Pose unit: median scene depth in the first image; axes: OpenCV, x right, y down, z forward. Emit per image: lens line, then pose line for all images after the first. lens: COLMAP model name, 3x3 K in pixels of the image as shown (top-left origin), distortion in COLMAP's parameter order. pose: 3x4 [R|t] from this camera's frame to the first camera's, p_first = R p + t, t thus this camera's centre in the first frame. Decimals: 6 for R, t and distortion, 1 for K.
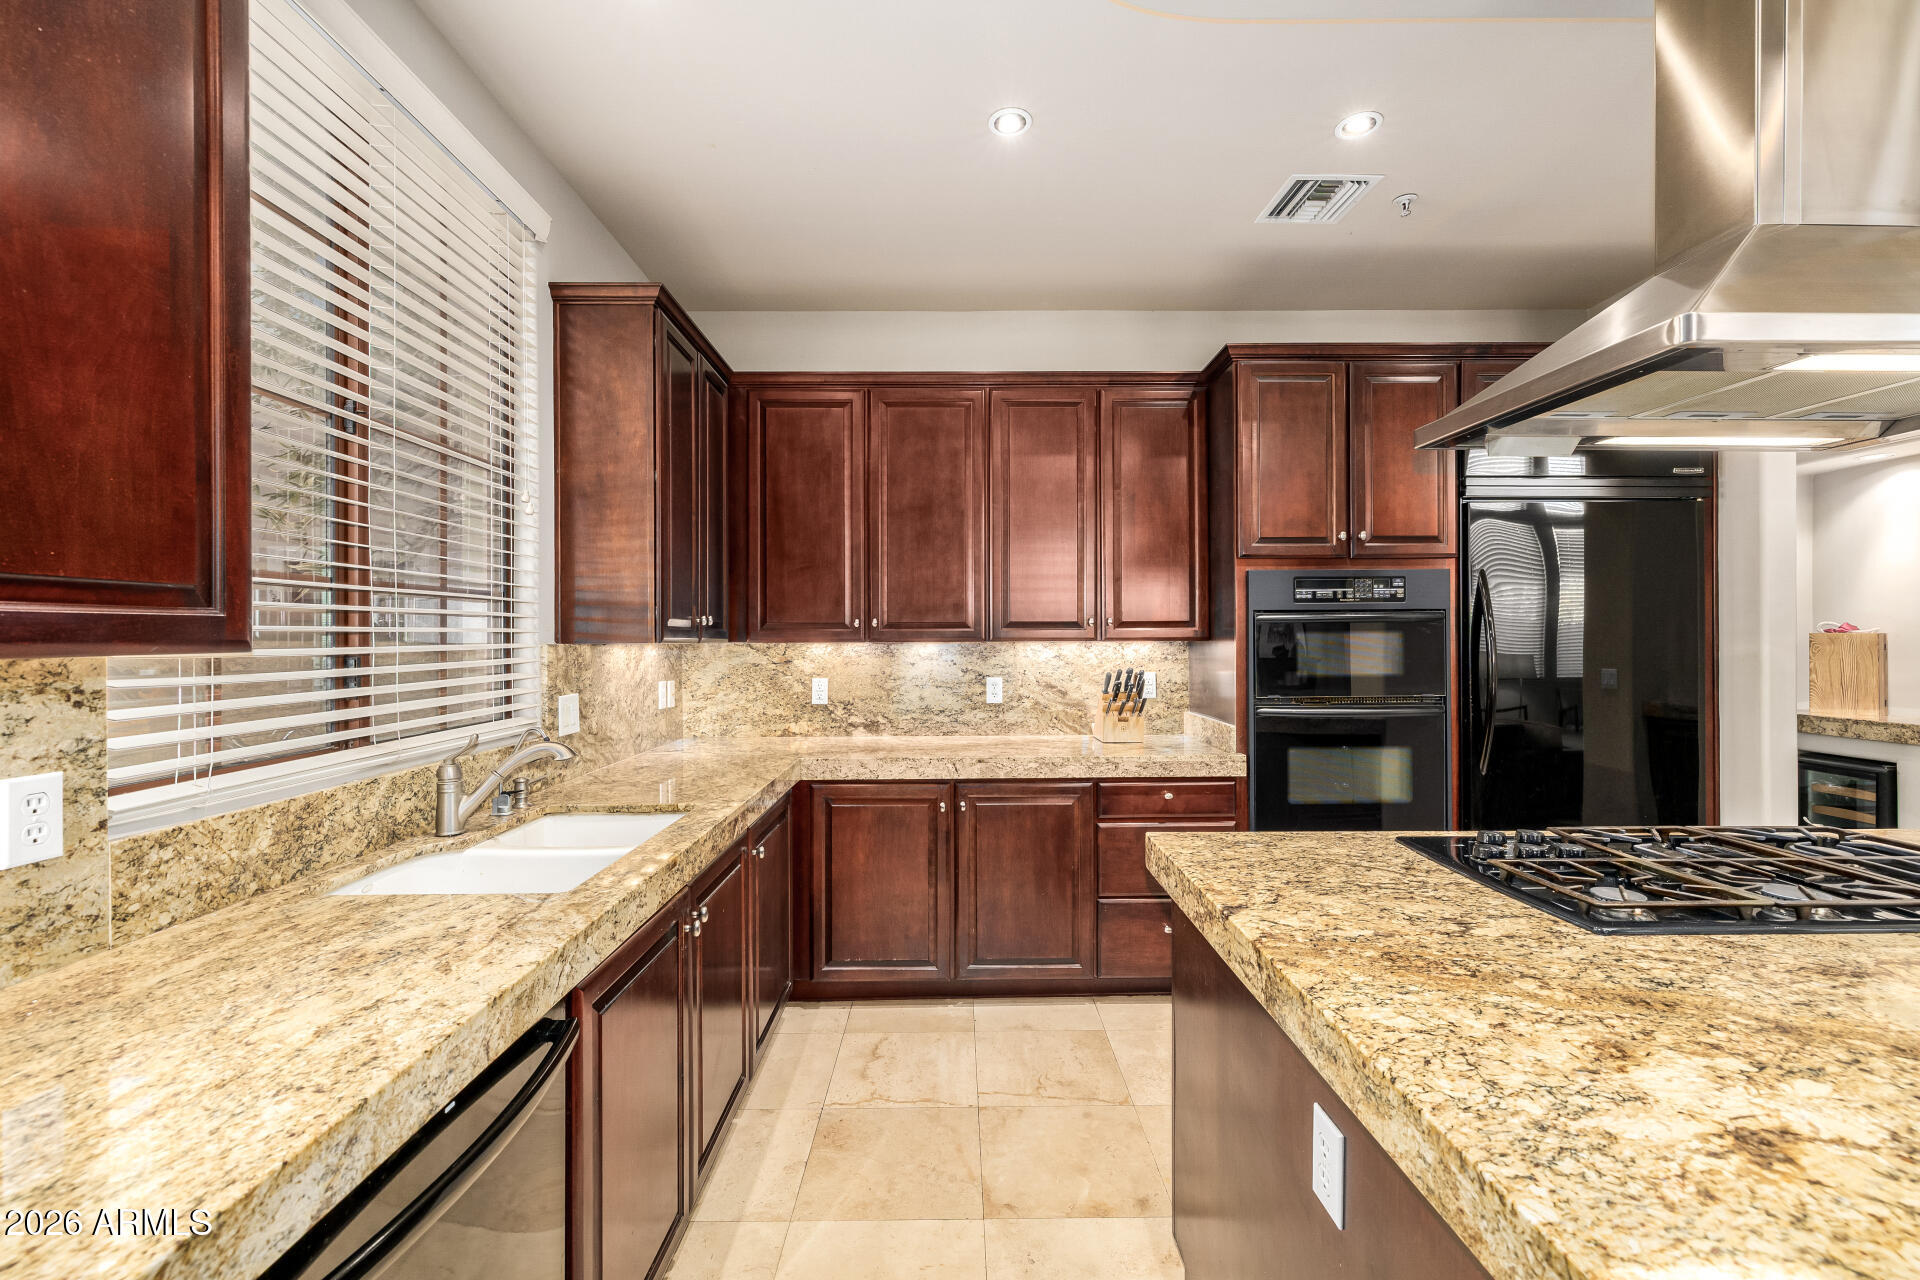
lens RADIAL K [[809.6, 0, 961.2], [0, 809.6, 639.4], [0, 0, 1]] dist [0.002059, 0.000410]
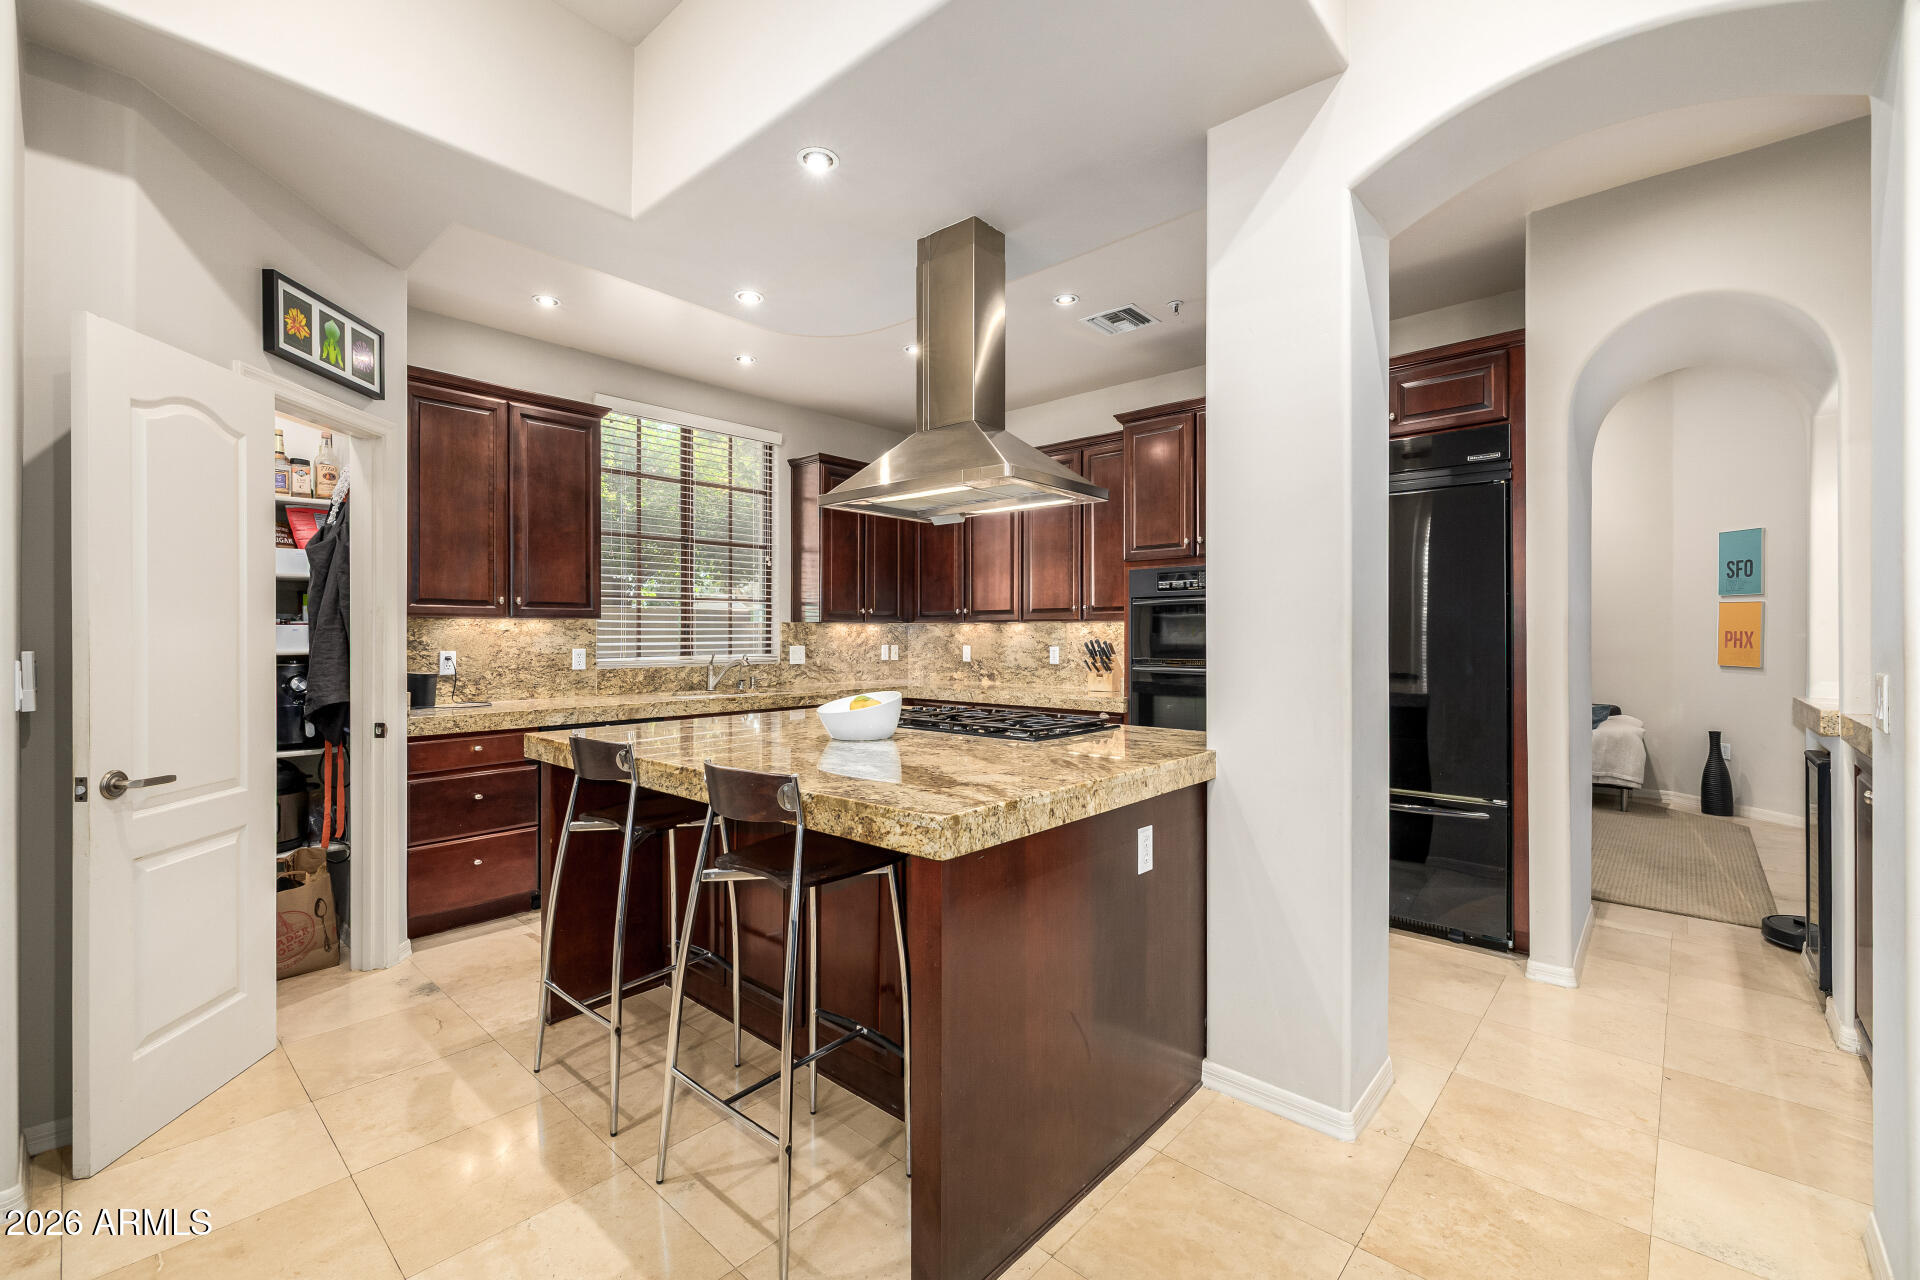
lens RADIAL K [[809.6, 0, 946.9], [0, 809.6, 637.6], [0, 0, 1]] dist [0.002059, 0.000410]
pose [[0.731930, 0.005450, -0.681358, 1.103572], [-0.003733, 0.999985, 0.003989, 0.030317], [0.681369, -0.000376, 0.731940, -0.273864]]
